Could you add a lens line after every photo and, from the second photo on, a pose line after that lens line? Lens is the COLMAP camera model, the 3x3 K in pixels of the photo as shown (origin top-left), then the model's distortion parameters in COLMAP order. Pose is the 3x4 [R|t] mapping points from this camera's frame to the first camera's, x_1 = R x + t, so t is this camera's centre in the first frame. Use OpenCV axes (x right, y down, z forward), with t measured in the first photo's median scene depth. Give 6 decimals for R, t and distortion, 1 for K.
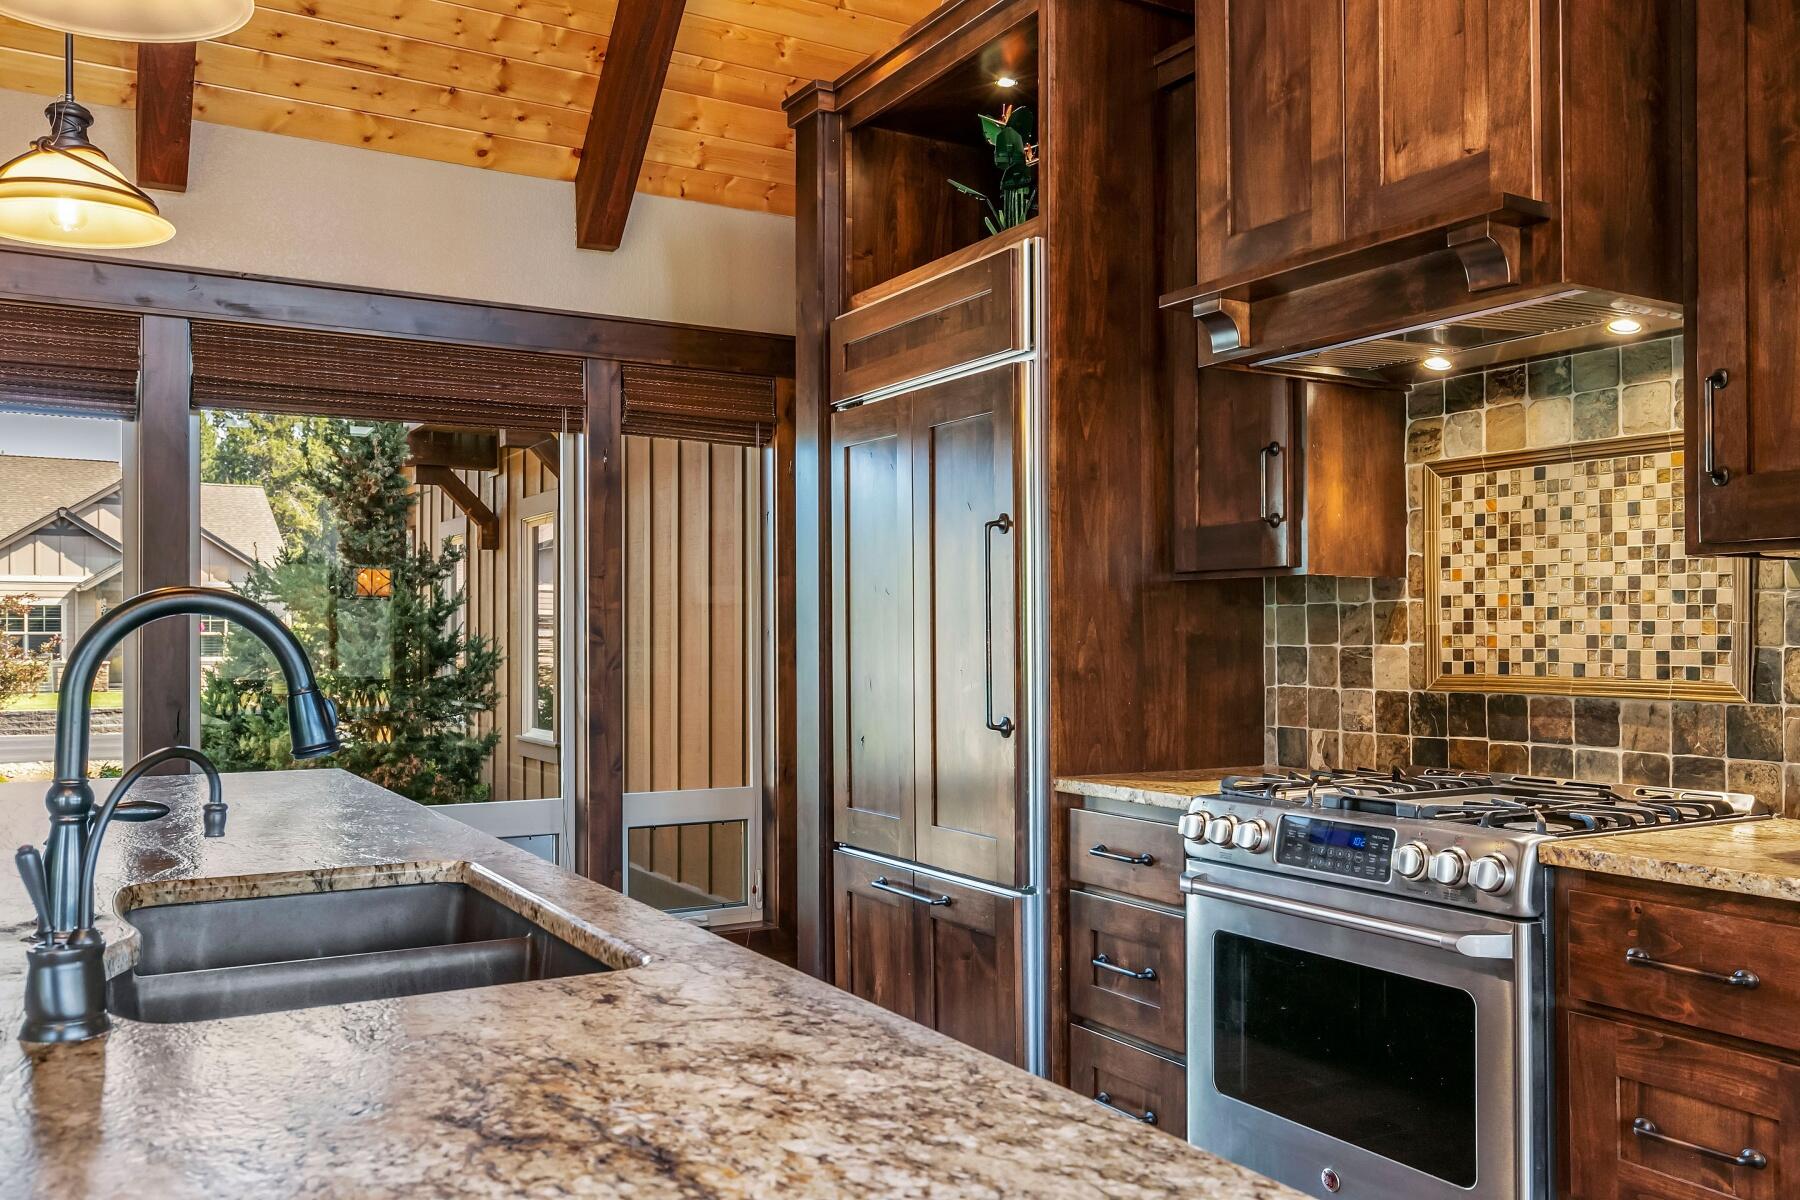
lens RADIAL K [[1442.3, 0, 903.9], [0, 1442.3, 625.3], [0, 0, 1]] dist [-0.002844, 0.008105]
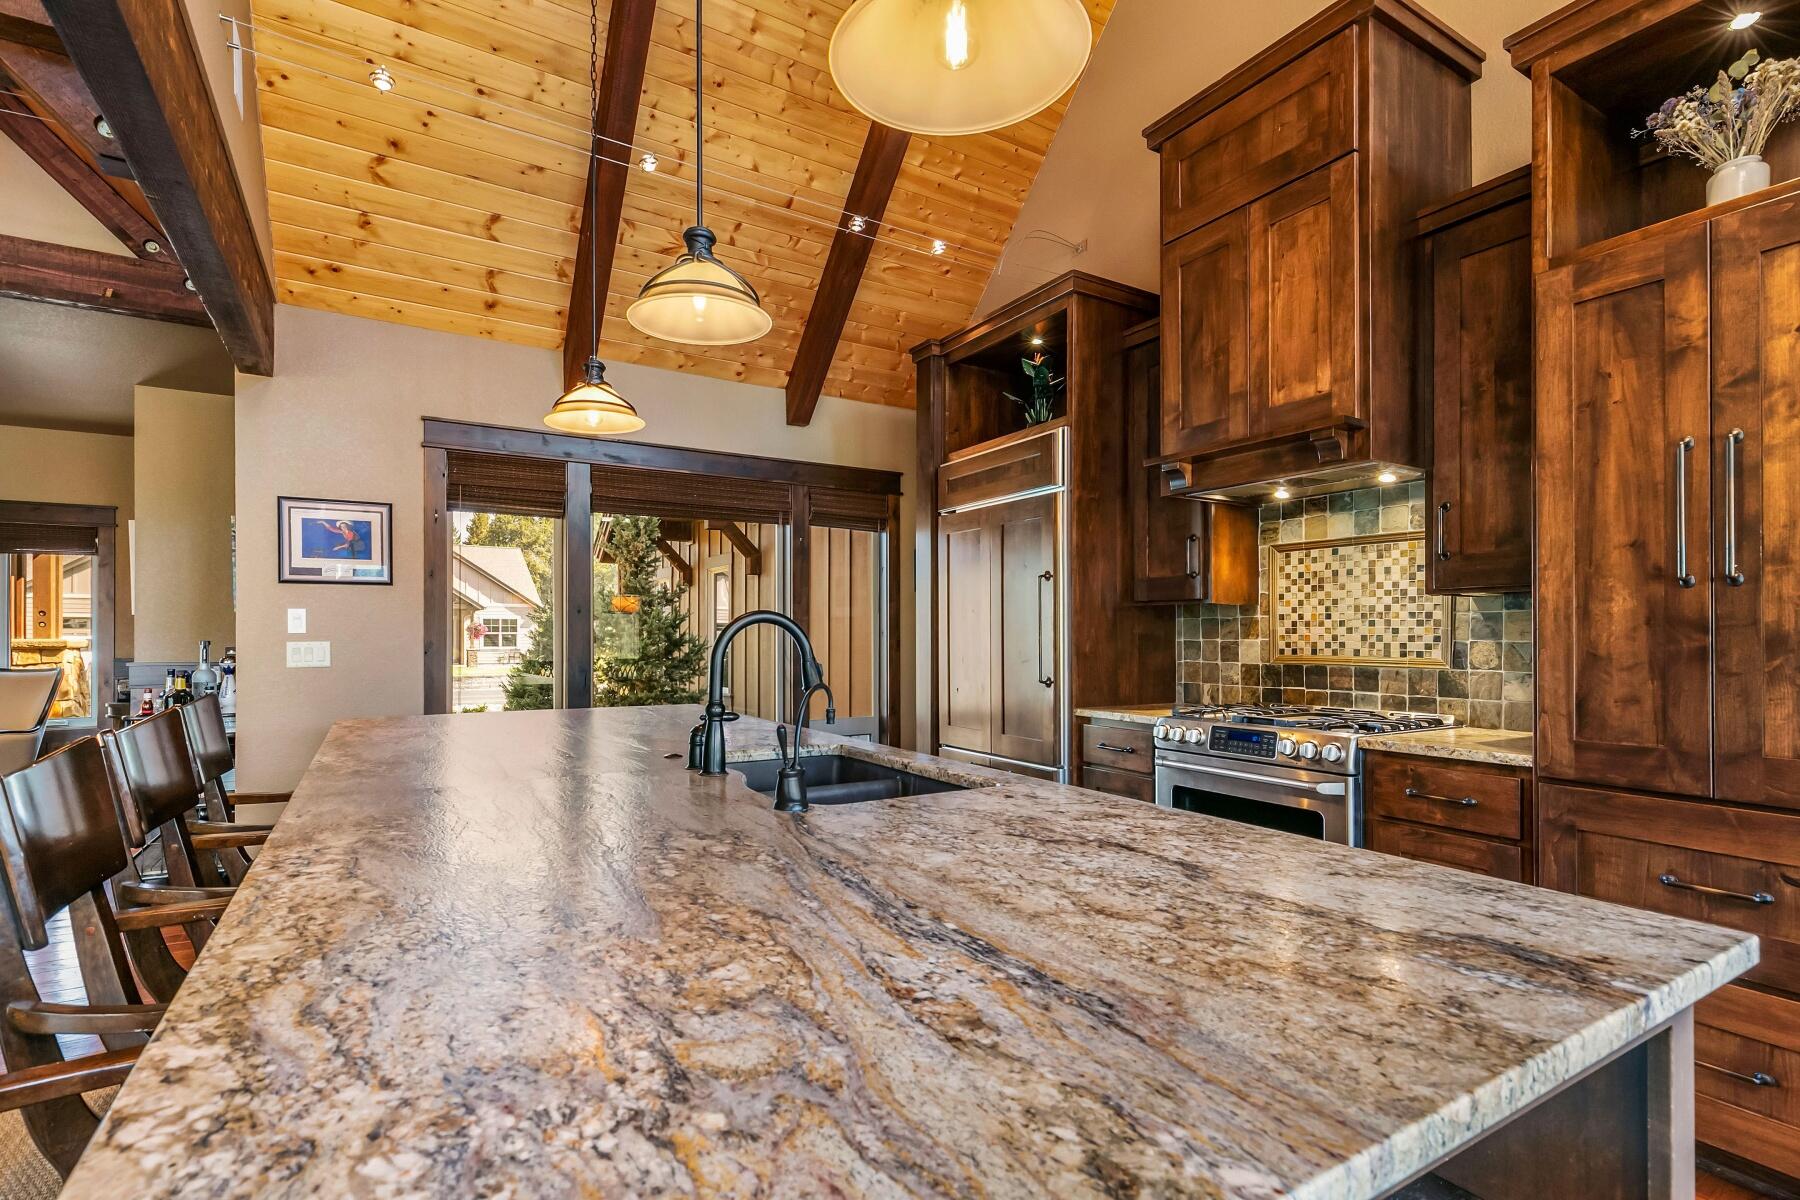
lens RADIAL K [[832.8, 0, 890.1], [0, 832.8, 633.8], [0, 0, 1]] dist [0.001994, -0.000024]
pose [[0.999959, 0.002070, 0.008769, -0.167619], [-0.002122, 0.999981, 0.005872, 0.000327], [-0.008756, -0.005890, 0.999944, -0.118575]]
